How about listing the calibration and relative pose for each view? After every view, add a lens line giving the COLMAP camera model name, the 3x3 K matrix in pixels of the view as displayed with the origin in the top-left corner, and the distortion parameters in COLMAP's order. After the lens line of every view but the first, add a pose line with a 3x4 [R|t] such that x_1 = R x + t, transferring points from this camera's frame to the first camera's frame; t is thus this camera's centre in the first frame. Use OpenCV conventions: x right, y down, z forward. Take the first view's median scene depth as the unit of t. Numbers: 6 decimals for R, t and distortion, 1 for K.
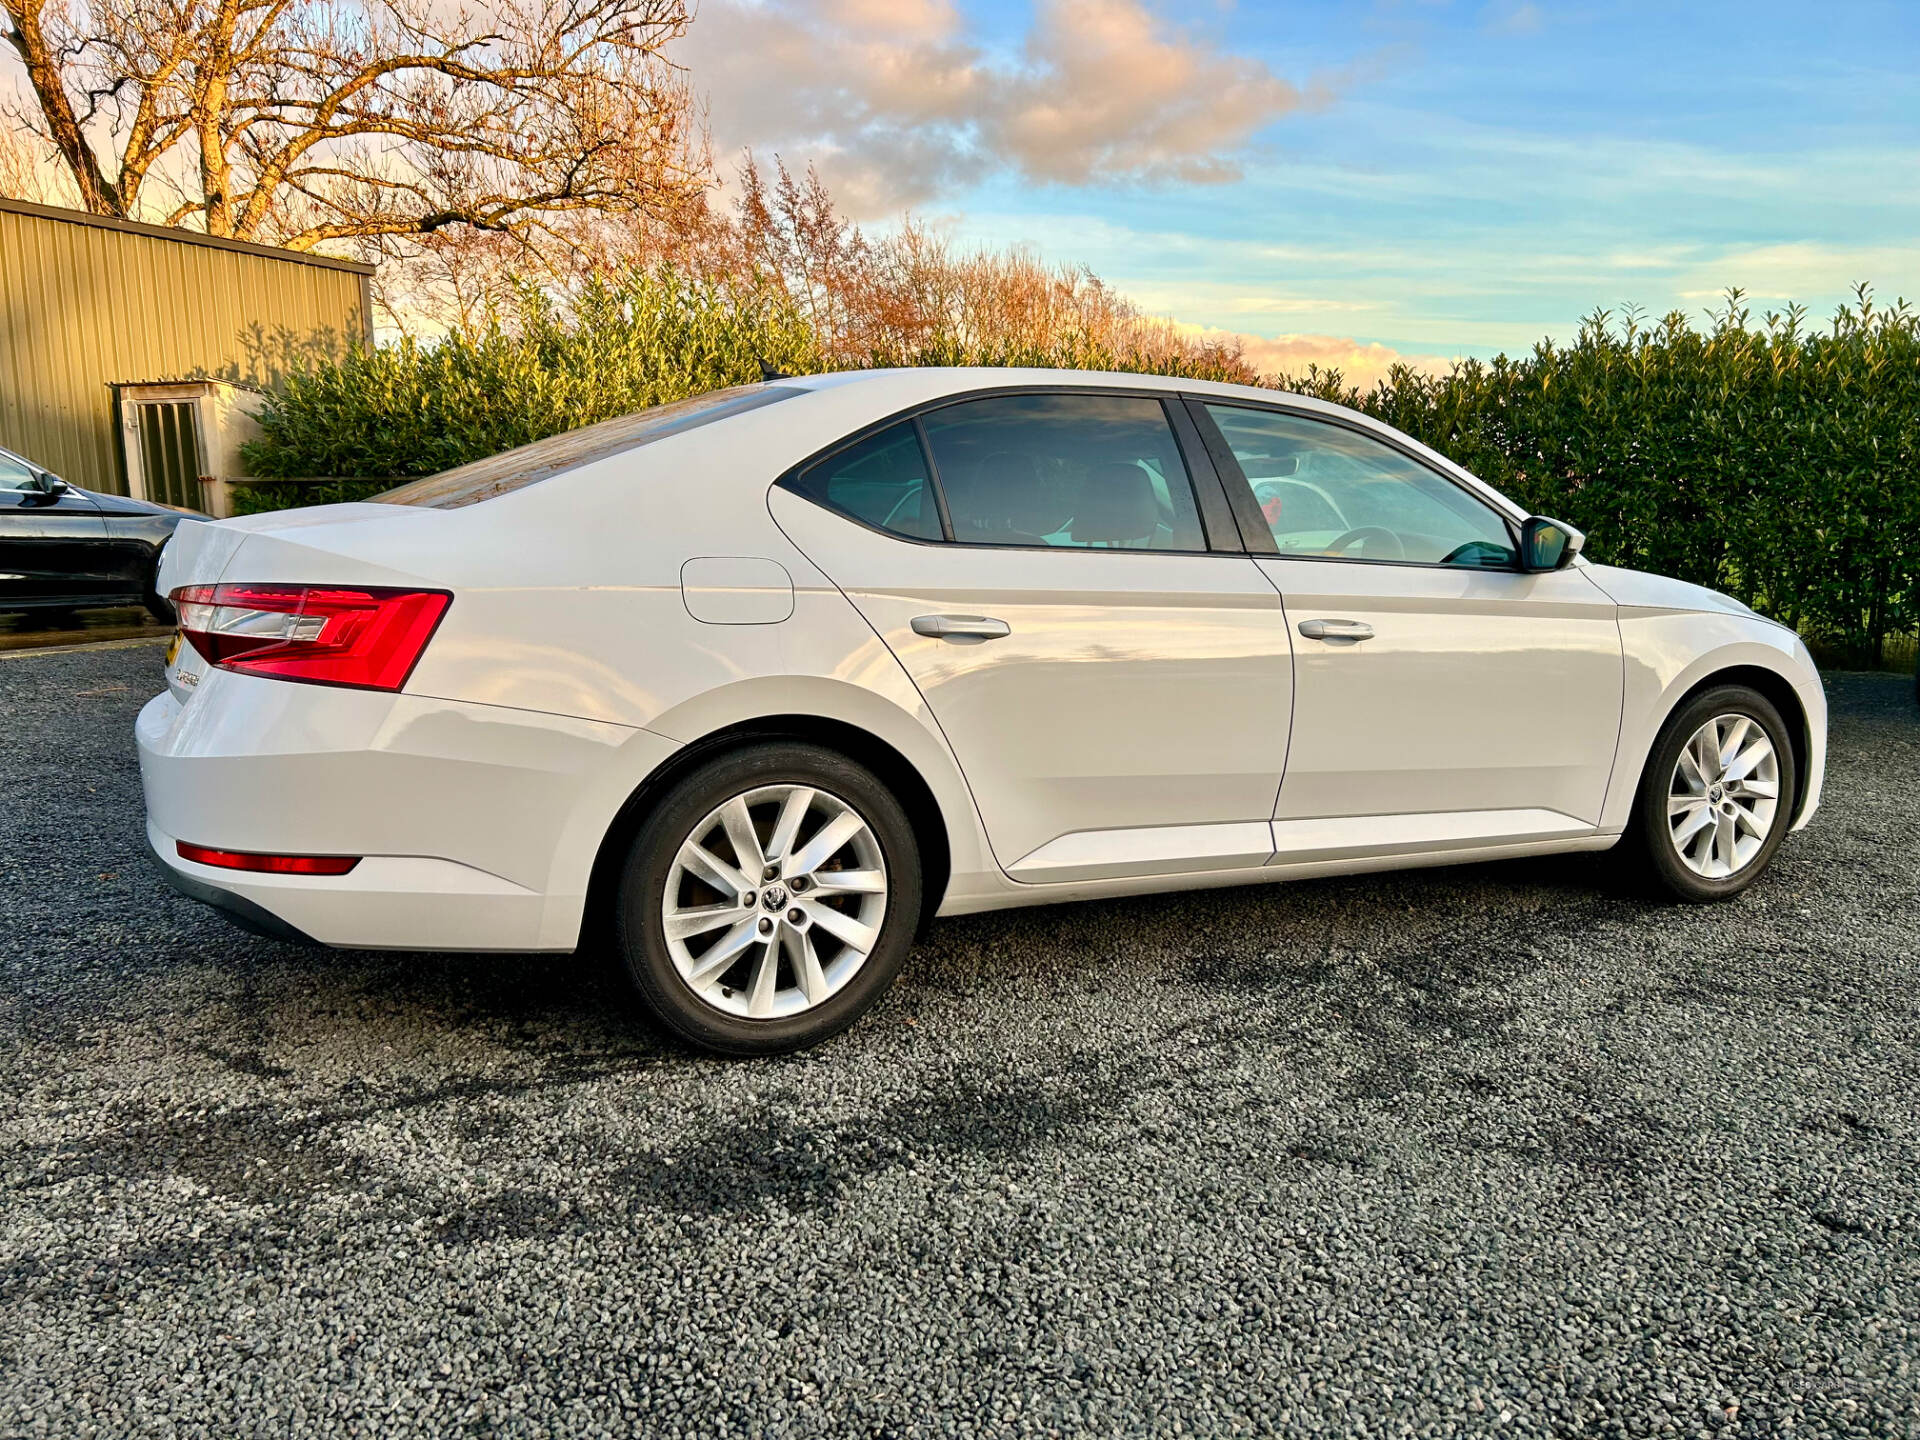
lens RADIAL K [[1476.3, 0, 960.0], [0, 1476.3, 720.0], [0, 0, 1]] dist [0.042184, -0.035823]
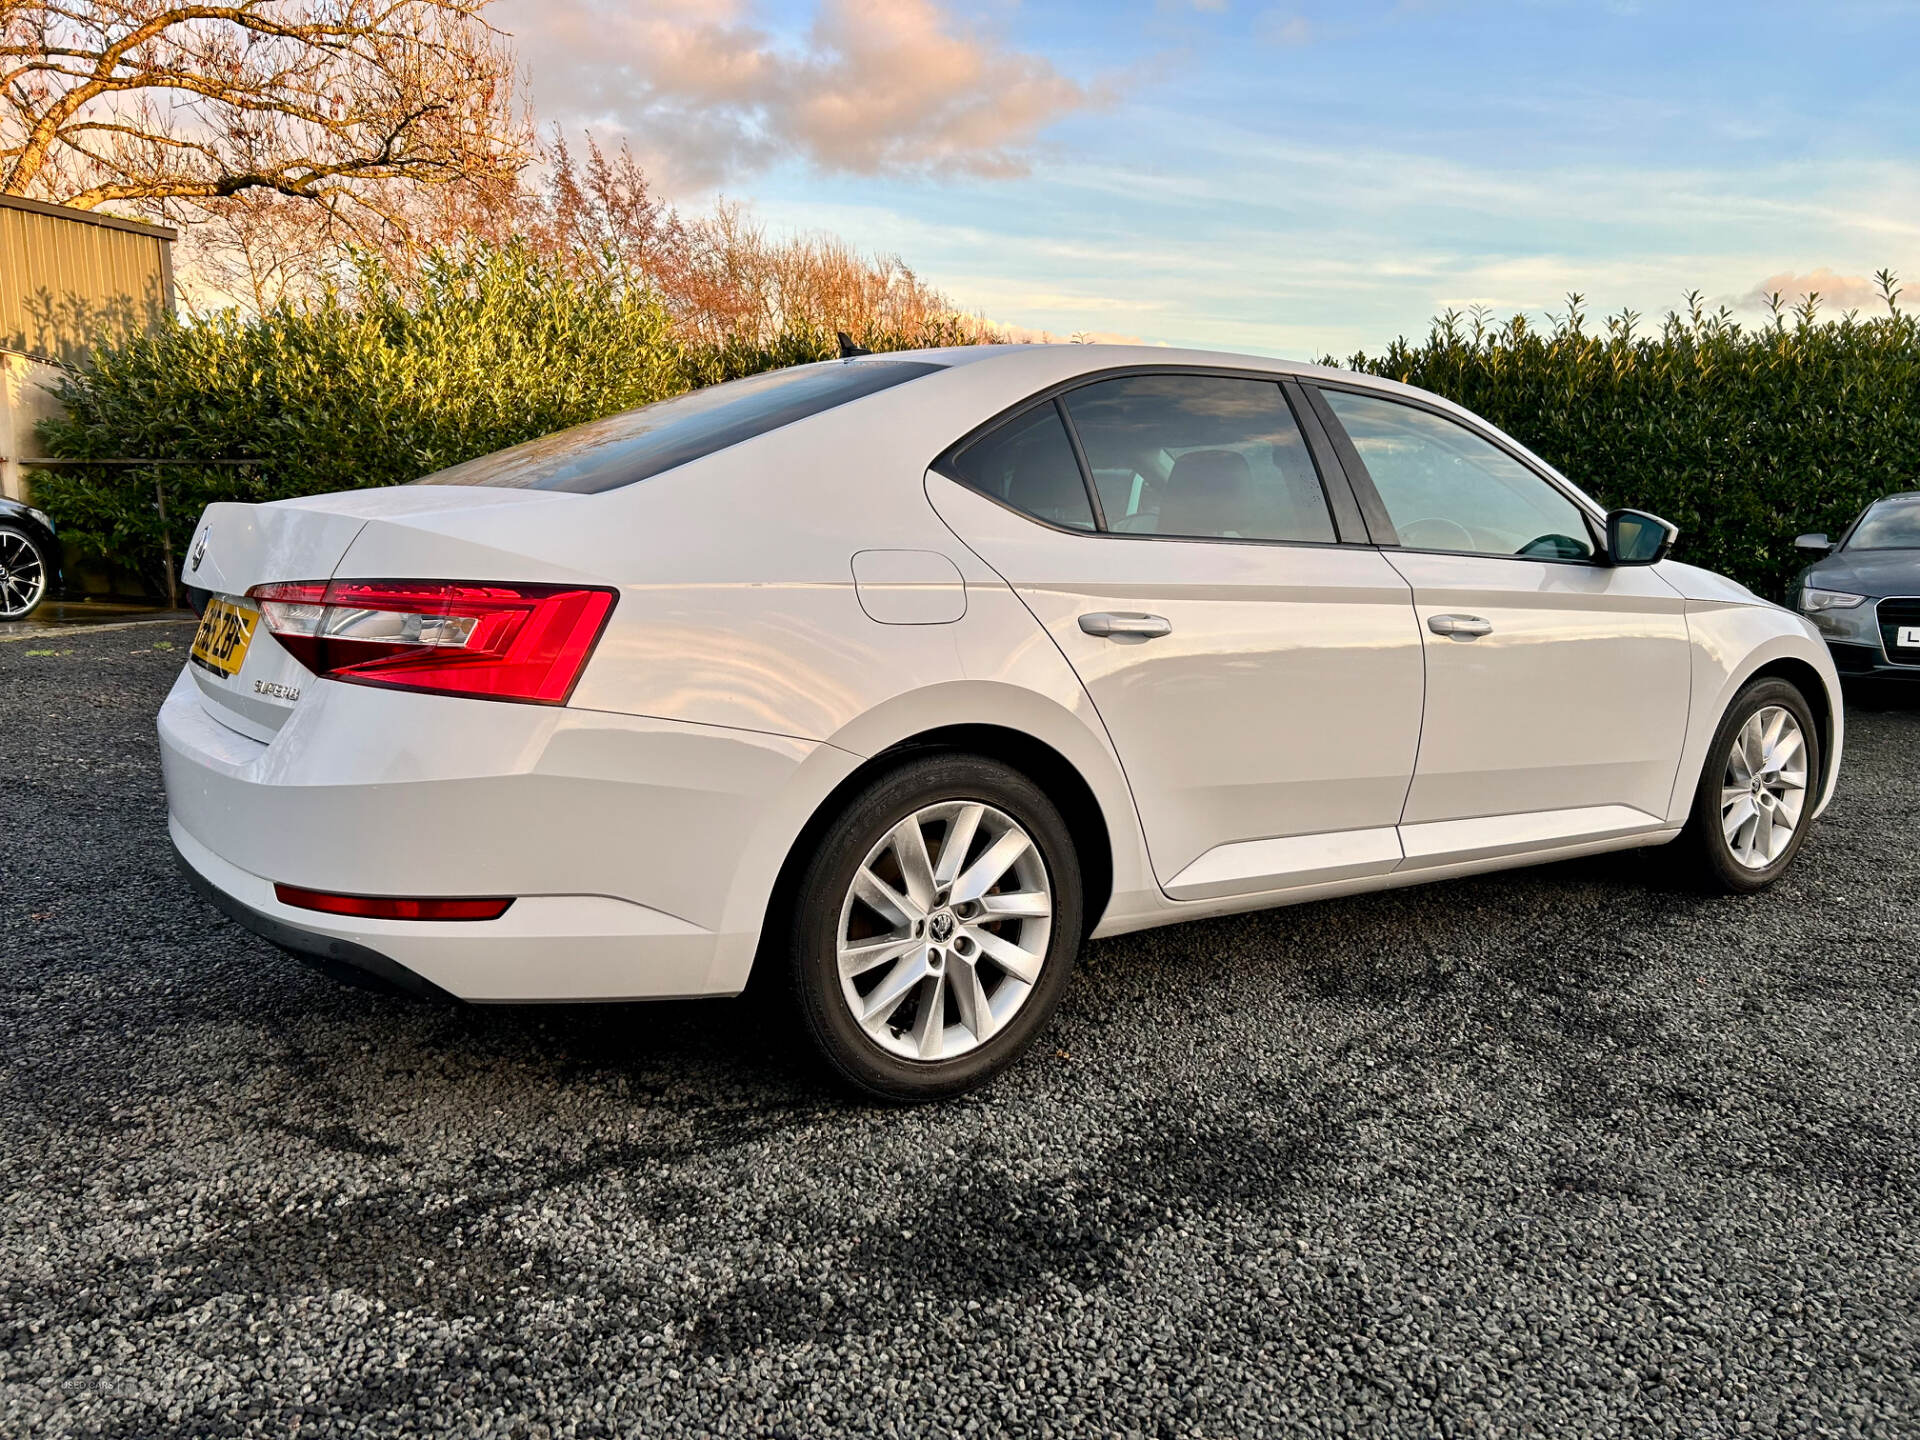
lens RADIAL K [[1476.3, 0, 960.0], [0, 1476.3, 720.0], [0, 0, 1]] dist [0.042184, -0.035823]
pose [[0.990601, -0.013463, 0.136122, -0.171516], [0.012744, 0.999900, 0.006151, -0.008055], [-0.136191, -0.004359, 0.990673, 0.075631]]
